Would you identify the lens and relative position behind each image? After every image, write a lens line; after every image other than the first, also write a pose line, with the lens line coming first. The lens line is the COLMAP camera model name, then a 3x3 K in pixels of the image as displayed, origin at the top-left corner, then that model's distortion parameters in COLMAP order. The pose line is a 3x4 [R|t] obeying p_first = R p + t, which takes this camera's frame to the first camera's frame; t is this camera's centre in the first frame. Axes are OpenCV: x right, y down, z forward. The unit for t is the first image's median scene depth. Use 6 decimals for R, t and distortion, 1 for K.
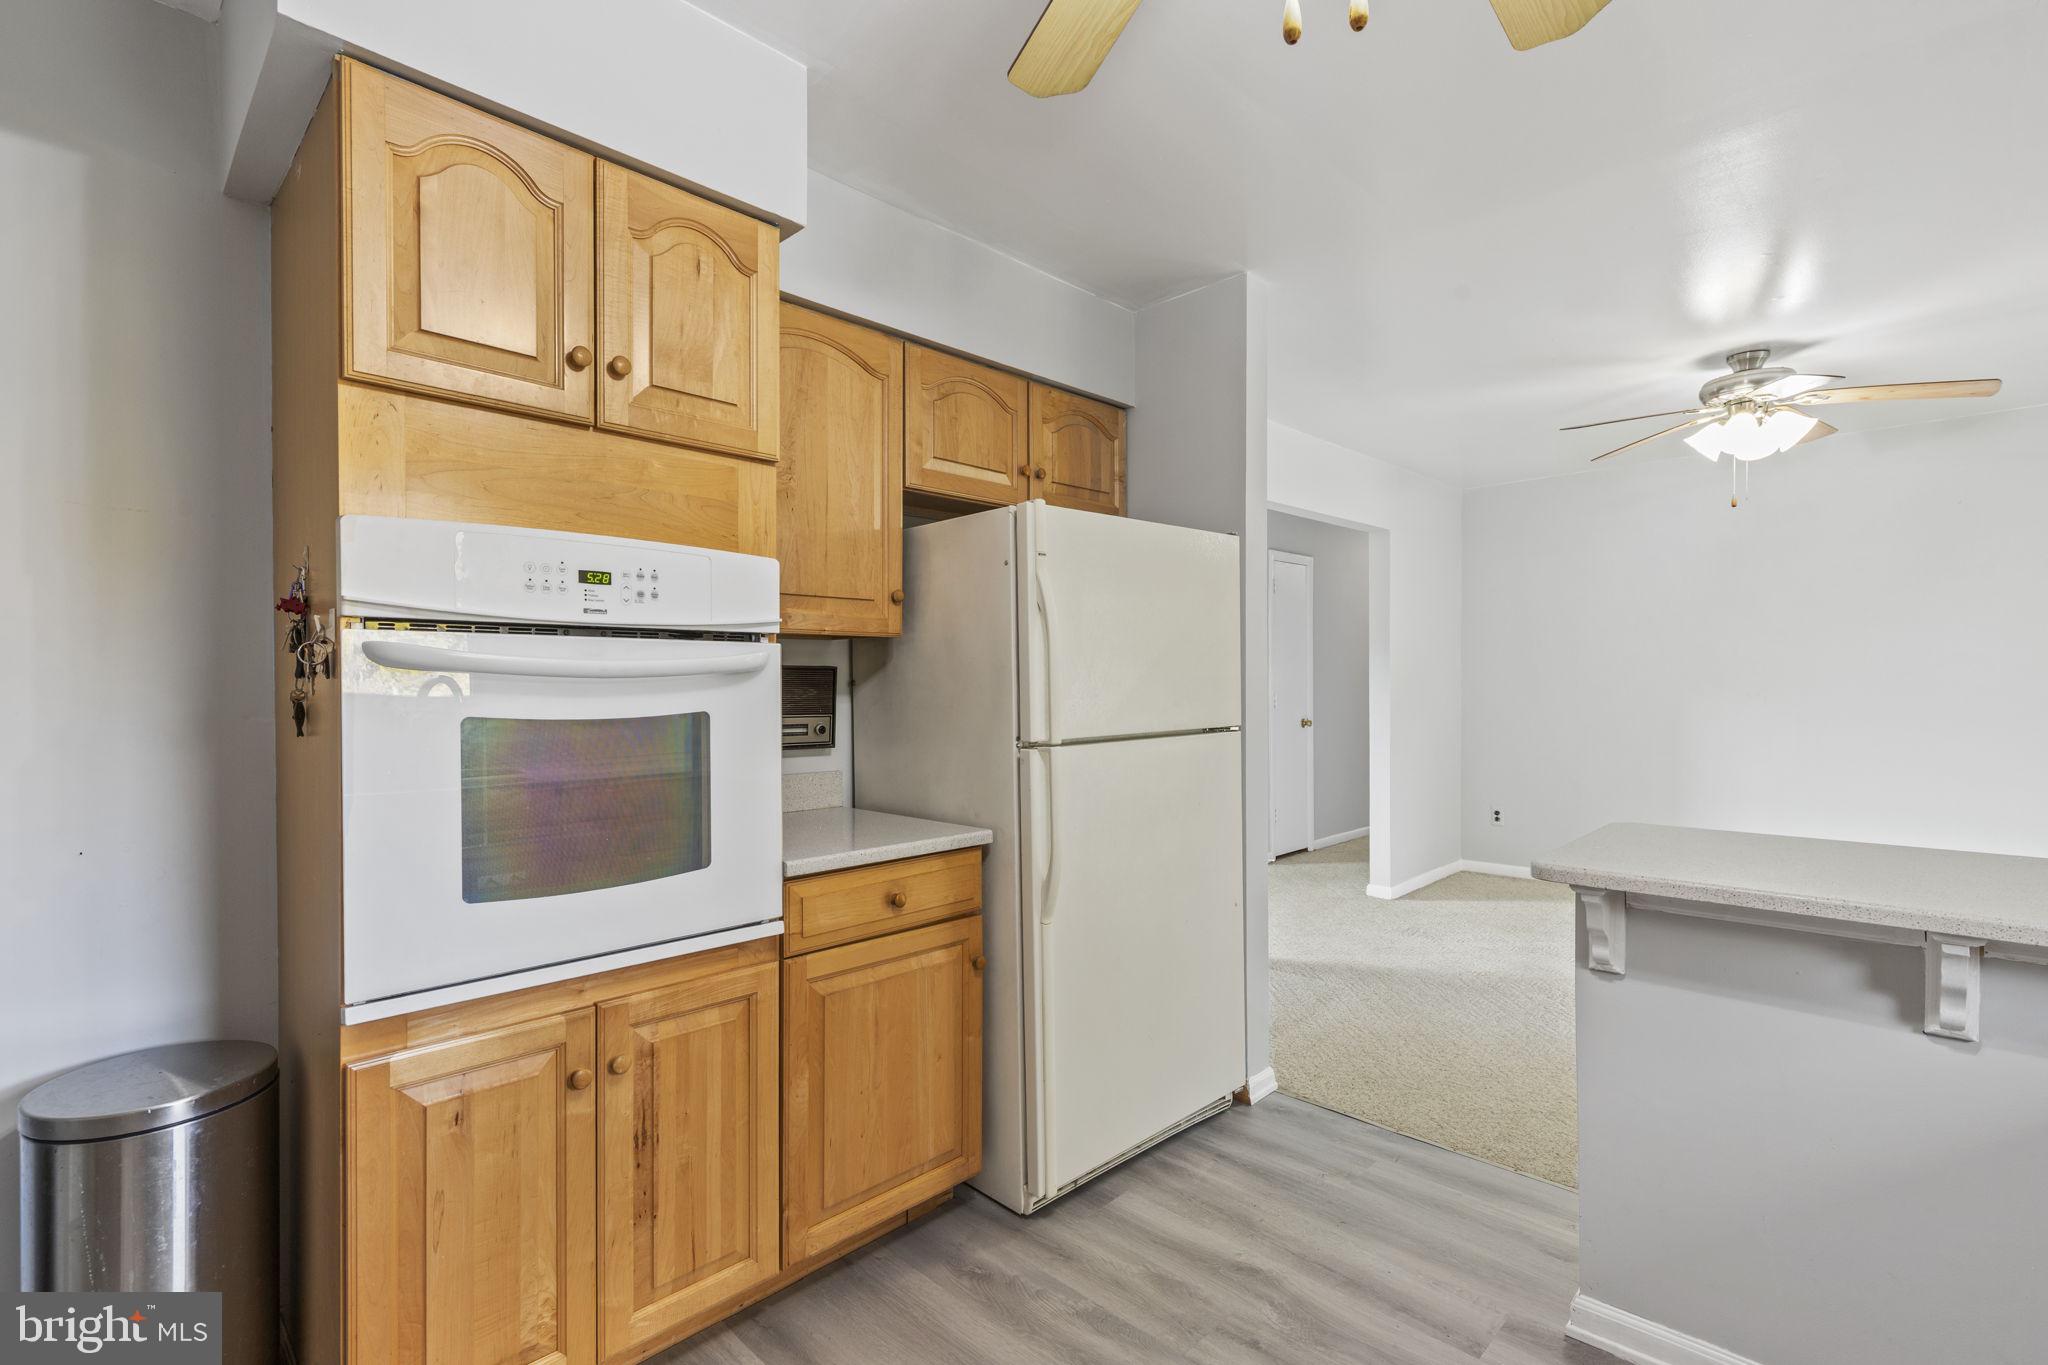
lens RADIAL K [[938.3, 0, 1036.0], [0, 938.3, 687.4], [0, 0, 1]] dist [-0.009655, 0.000010]
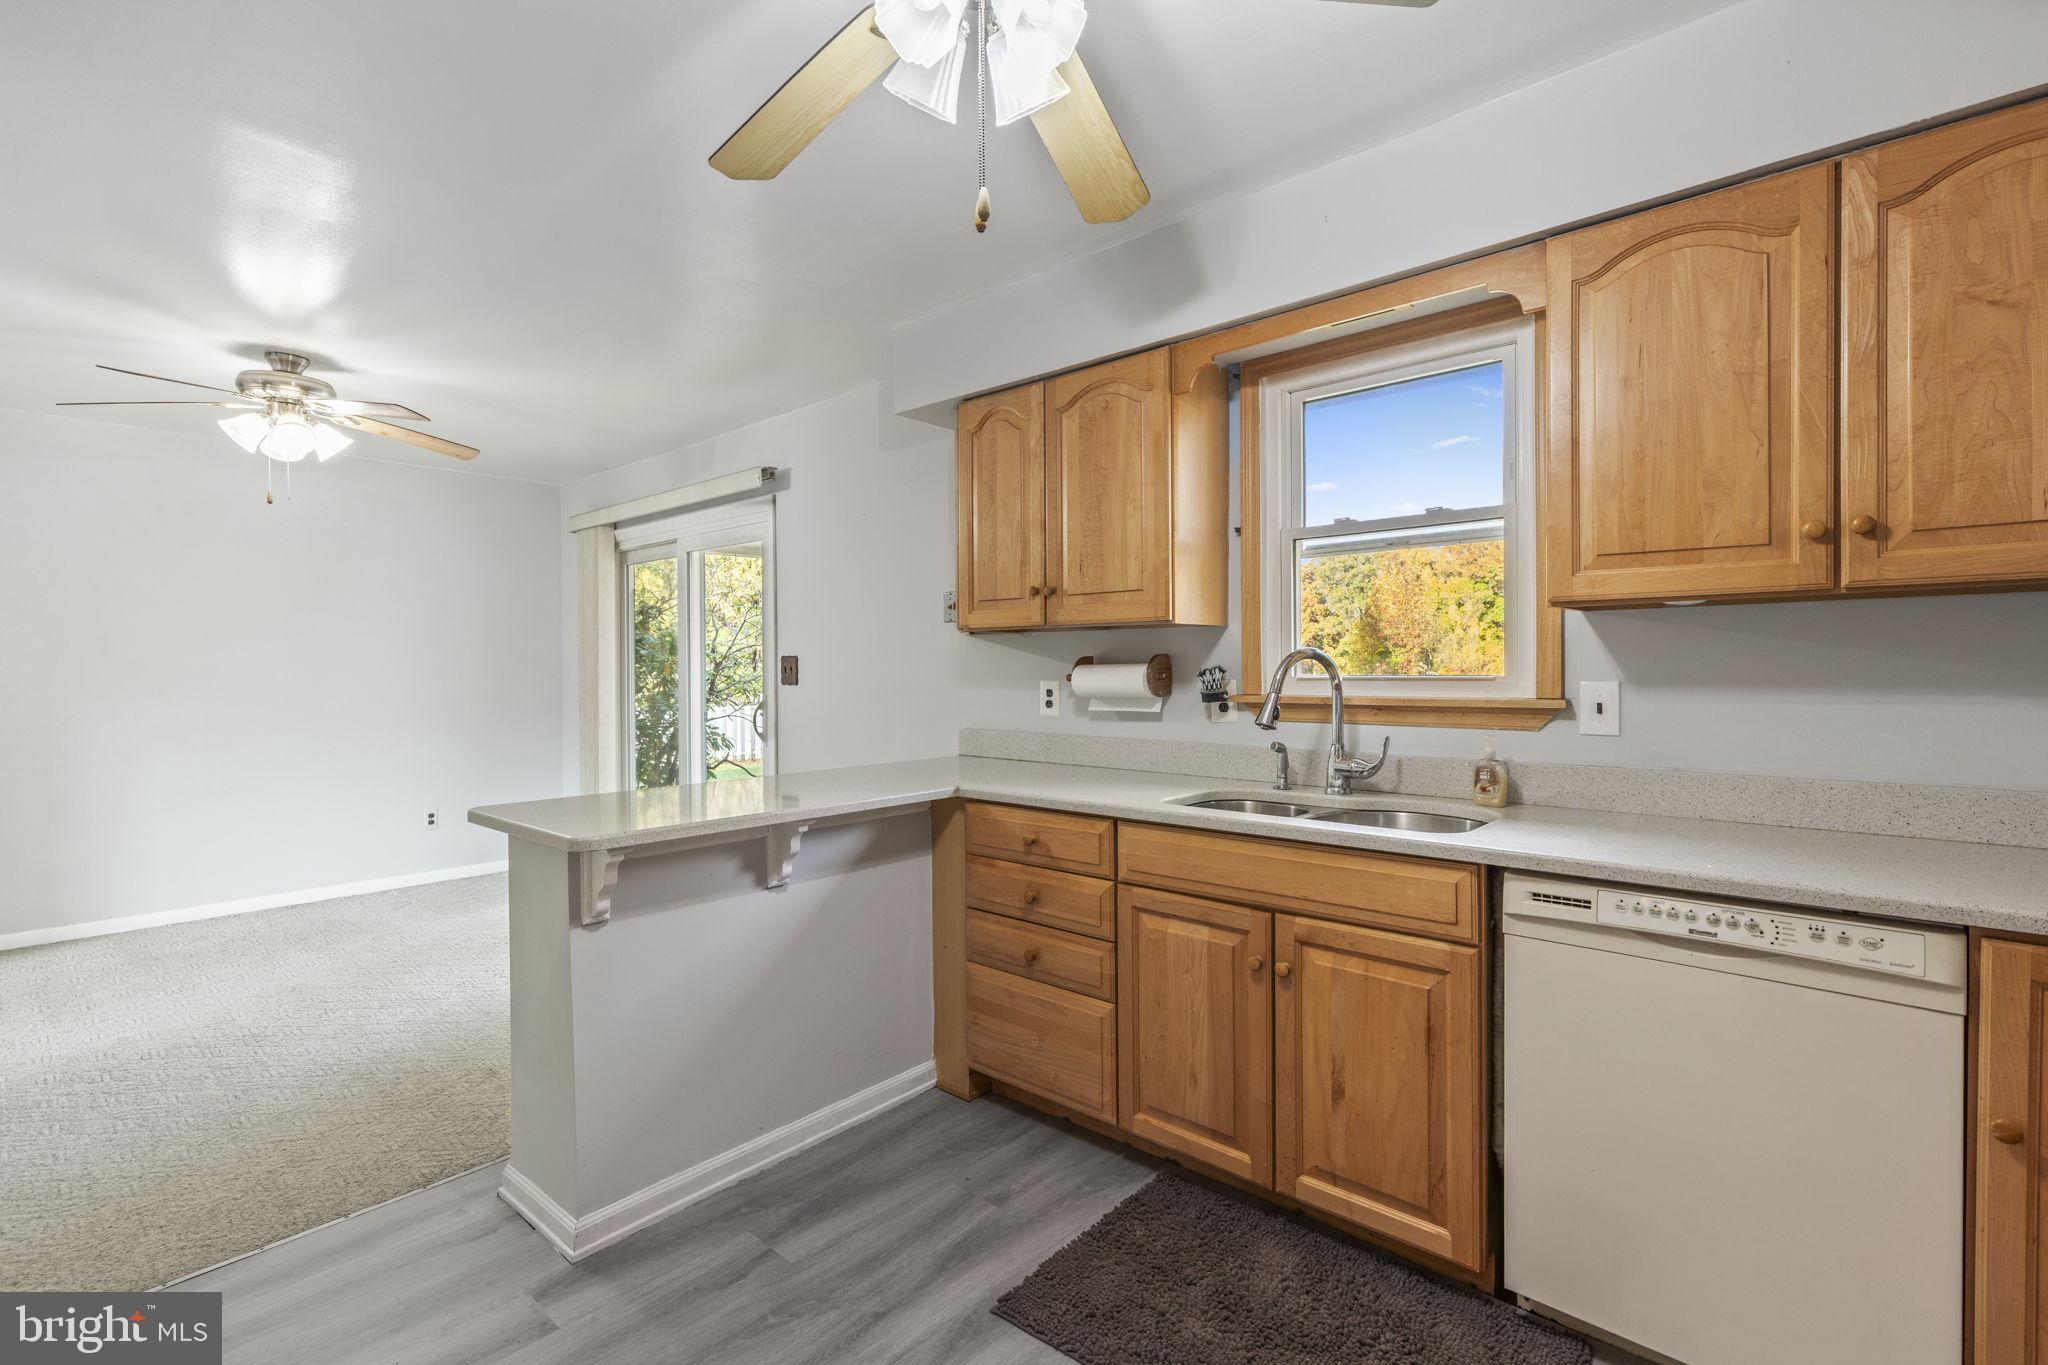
lens RADIAL K [[920.6, 0, 1028.0], [0, 920.6, 677.5], [0, 0, 1]] dist [0.011488, -0.000192]
pose [[-0.051569, -0.002093, 0.998667, -0.457622], [0.016442, 0.999860, 0.002945, 0.001586], [-0.998534, 0.016572, -0.051527, 0.409550]]
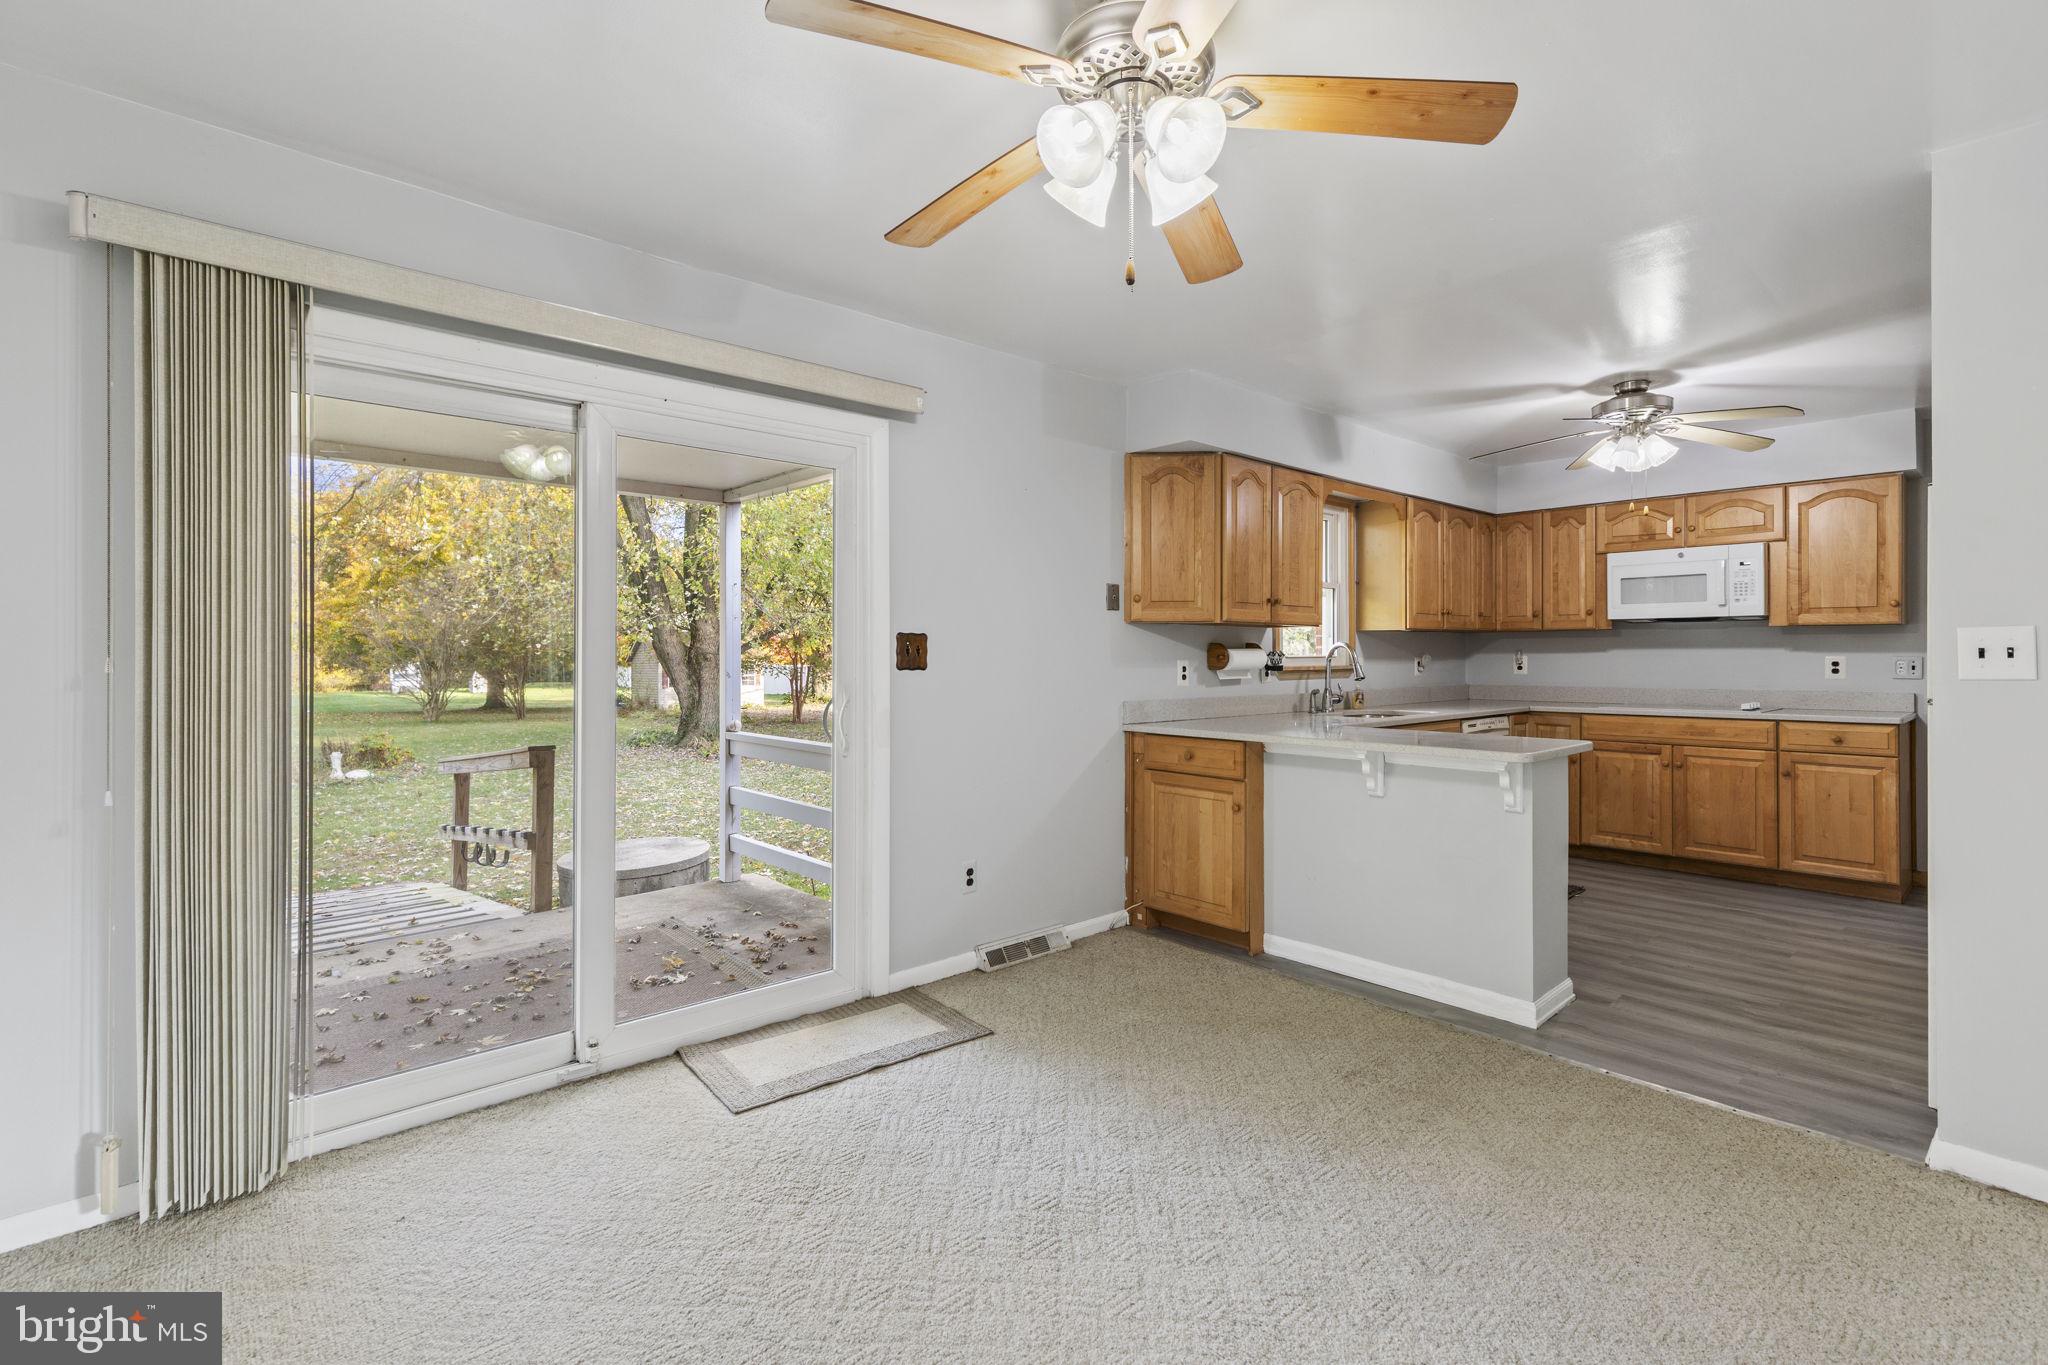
lens RADIAL K [[941.0, 0, 1031.1], [0, 941.0, 651.8], [0, 0, 1]] dist [0.010843, -0.000060]
pose [[-0.998328, 0.010531, 0.056830, 1.256551], [0.010944, 0.999916, 0.006962, -0.025259], [-0.056752, 0.007572, -0.998360, 2.404110]]
